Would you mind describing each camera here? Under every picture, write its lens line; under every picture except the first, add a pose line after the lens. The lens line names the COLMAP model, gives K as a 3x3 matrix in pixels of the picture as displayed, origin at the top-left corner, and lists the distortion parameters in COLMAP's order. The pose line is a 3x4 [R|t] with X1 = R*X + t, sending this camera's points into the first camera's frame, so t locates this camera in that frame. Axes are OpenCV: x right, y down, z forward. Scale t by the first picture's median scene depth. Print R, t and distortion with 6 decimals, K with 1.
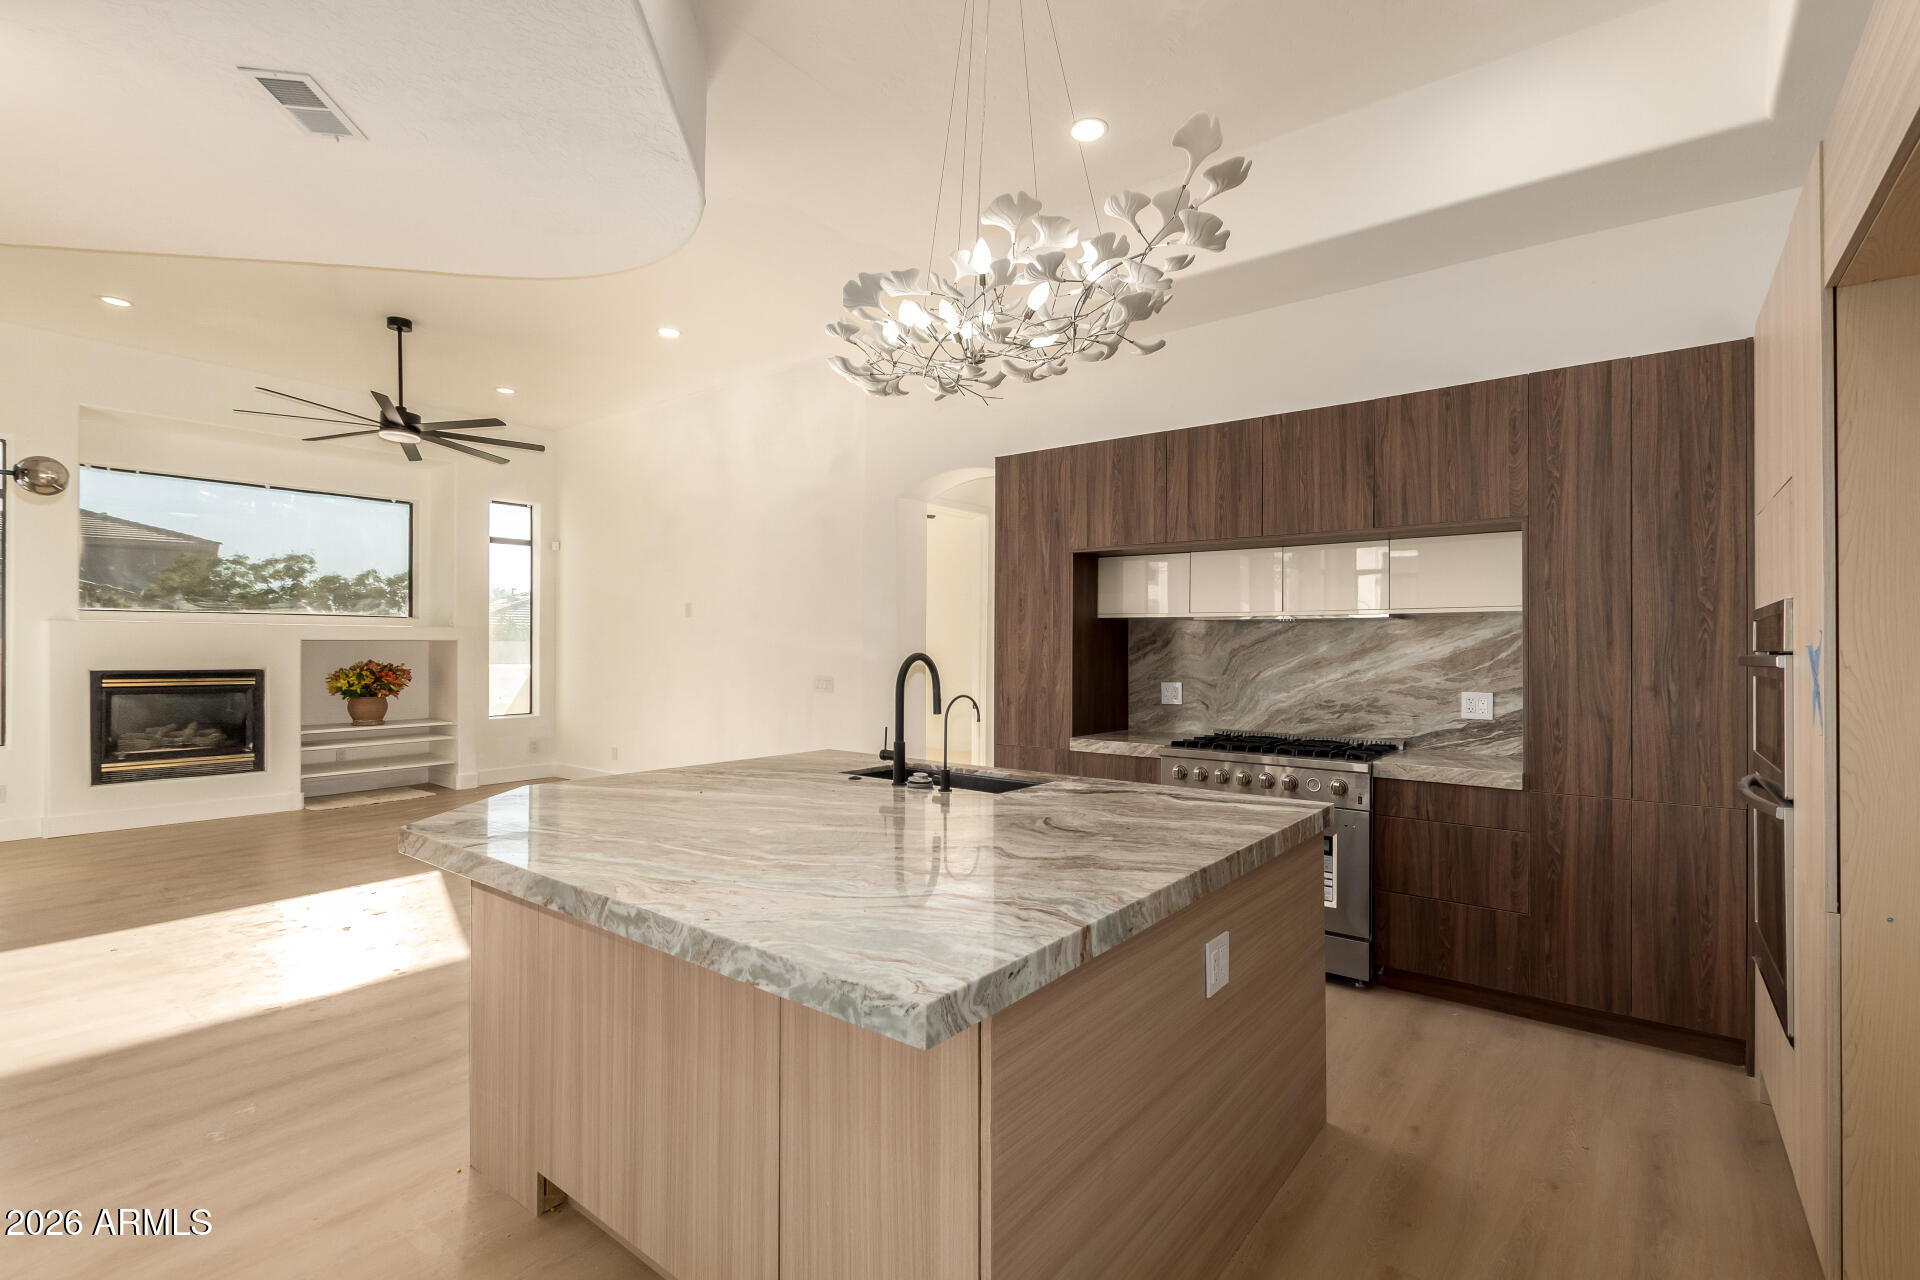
lens RADIAL K [[889.9, 0, 961.4], [0, 889.9, 641.1], [0, 0, 1]] dist [0.005693, -0.001456]
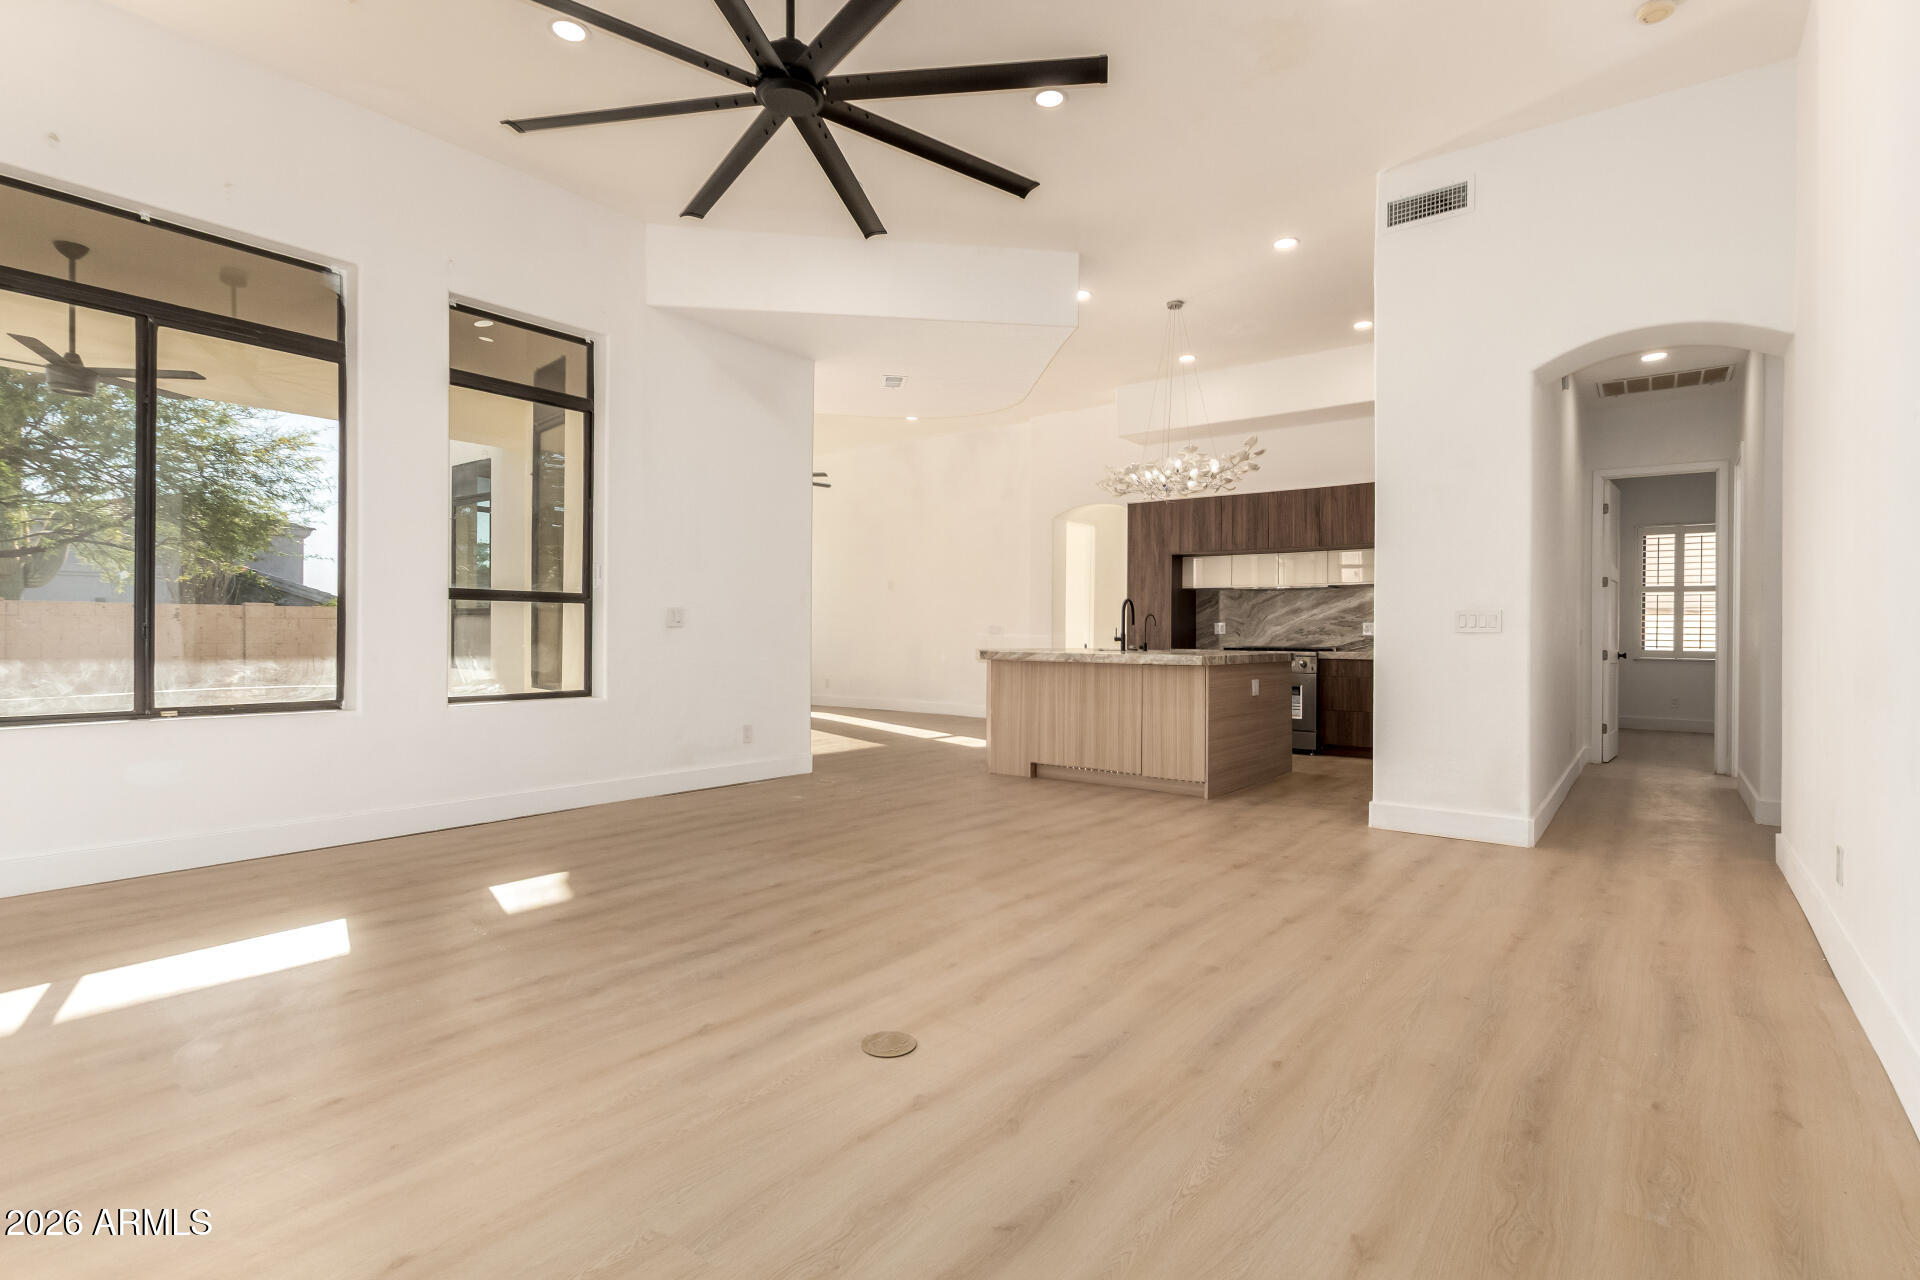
lens RADIAL K [[889.9, 0, 961.5], [0, 889.9, 628.2], [0, 0, 1]] dist [0.005693, -0.001456]
pose [[0.999994, 0.002943, -0.001556, -0.405764], [-0.002939, 0.999993, 0.002276, 0.072800], [0.001563, -0.002272, 0.999996, -1.169706]]
